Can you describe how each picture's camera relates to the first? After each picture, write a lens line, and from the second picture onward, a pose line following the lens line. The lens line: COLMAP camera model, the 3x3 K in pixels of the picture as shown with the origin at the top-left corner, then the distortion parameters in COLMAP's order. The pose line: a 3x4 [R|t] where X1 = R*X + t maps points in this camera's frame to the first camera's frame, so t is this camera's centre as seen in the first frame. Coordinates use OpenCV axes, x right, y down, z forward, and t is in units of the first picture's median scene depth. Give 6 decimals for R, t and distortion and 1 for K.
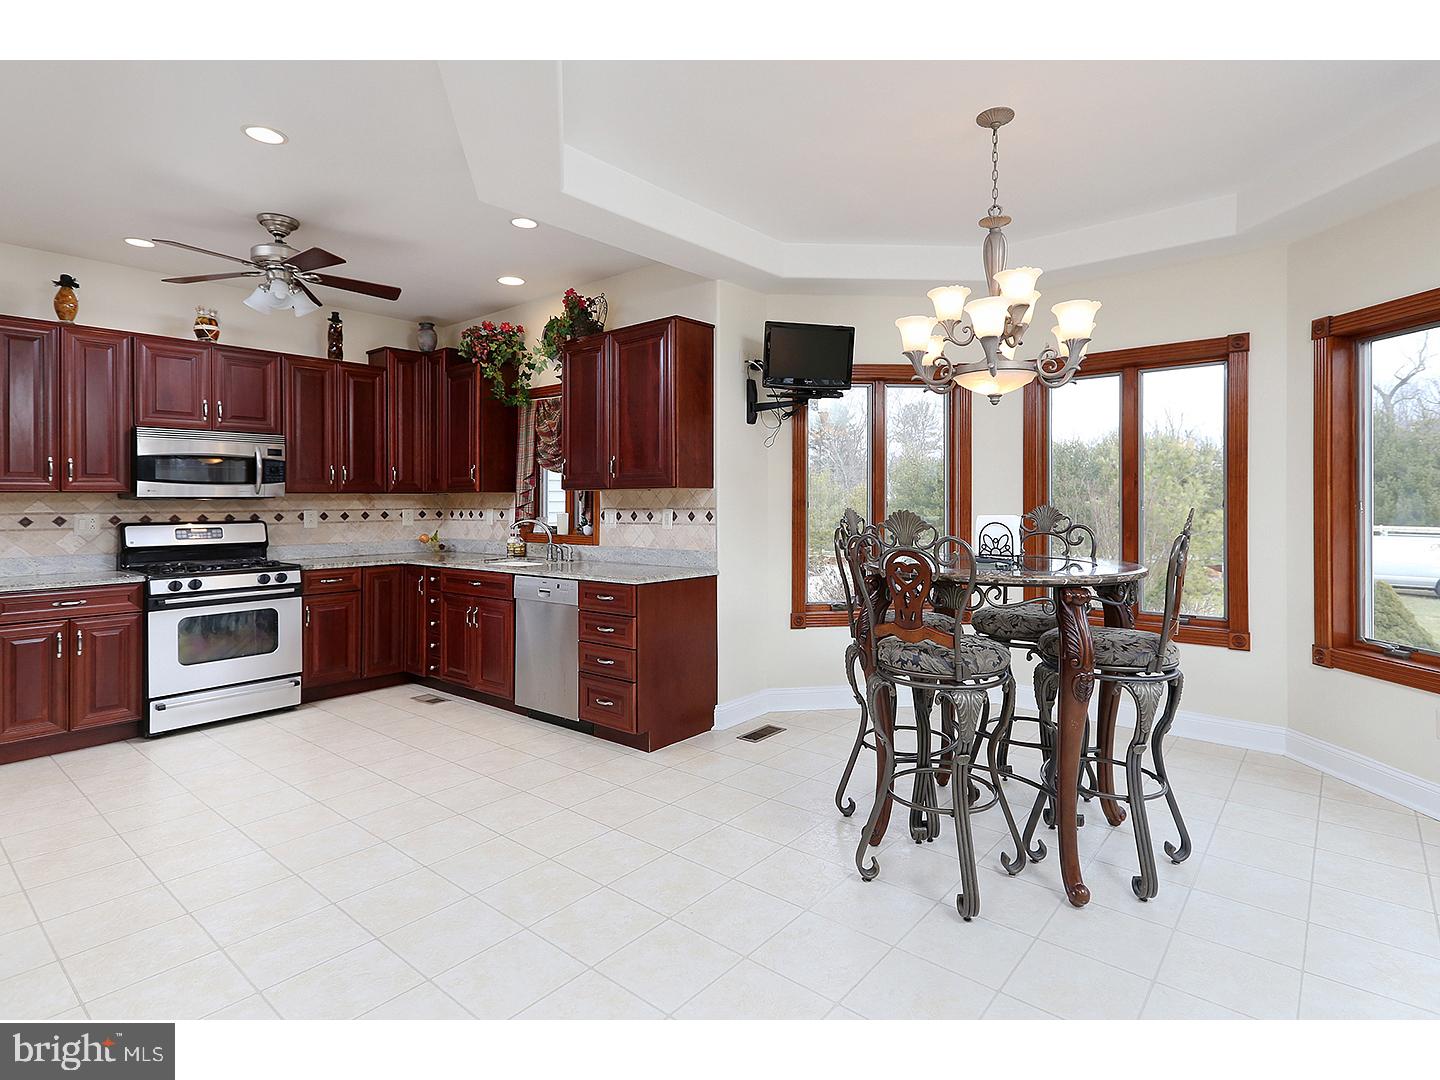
lens RADIAL K [[760.7, 0, 737.7], [0, 760.7, 517.2], [0, 0, 1]] dist [0.002939, -0.004737]
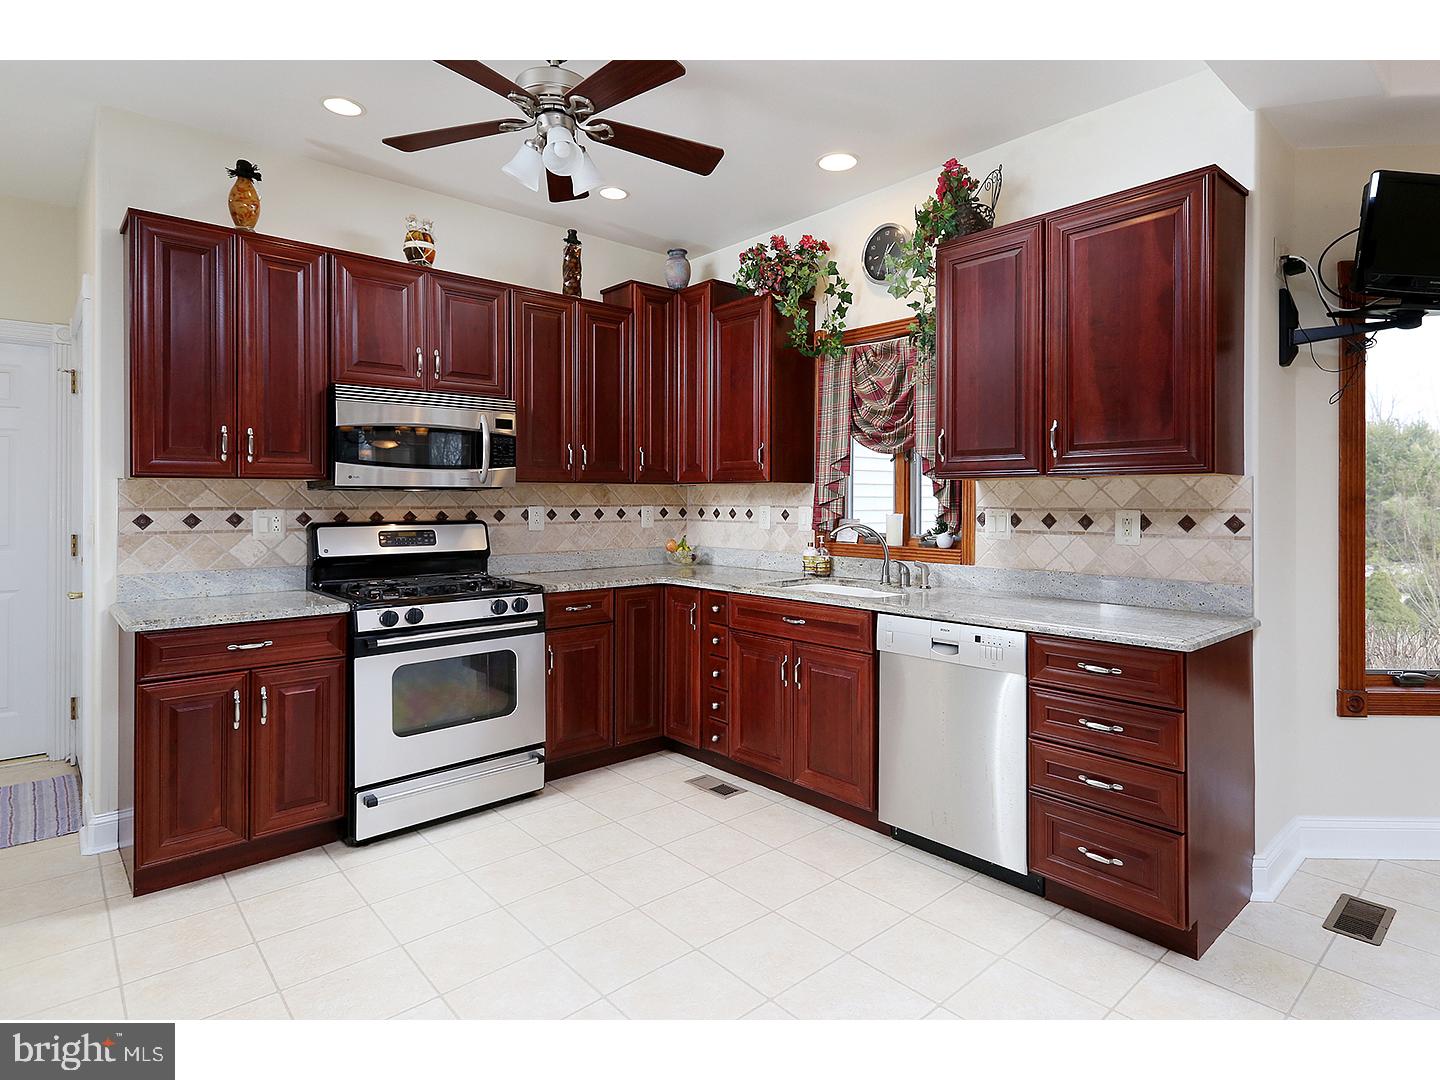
lens RADIAL K [[784.7, 0, 718.5], [0, 784.7, 524.2], [0, 0, 1]] dist [-0.003471, 0.001637]
pose [[0.986401, 0.012586, -0.163876, -0.304572], [-0.010451, 0.999849, 0.013881, -0.004661], [0.164026, -0.011980, 0.986383, 0.328687]]
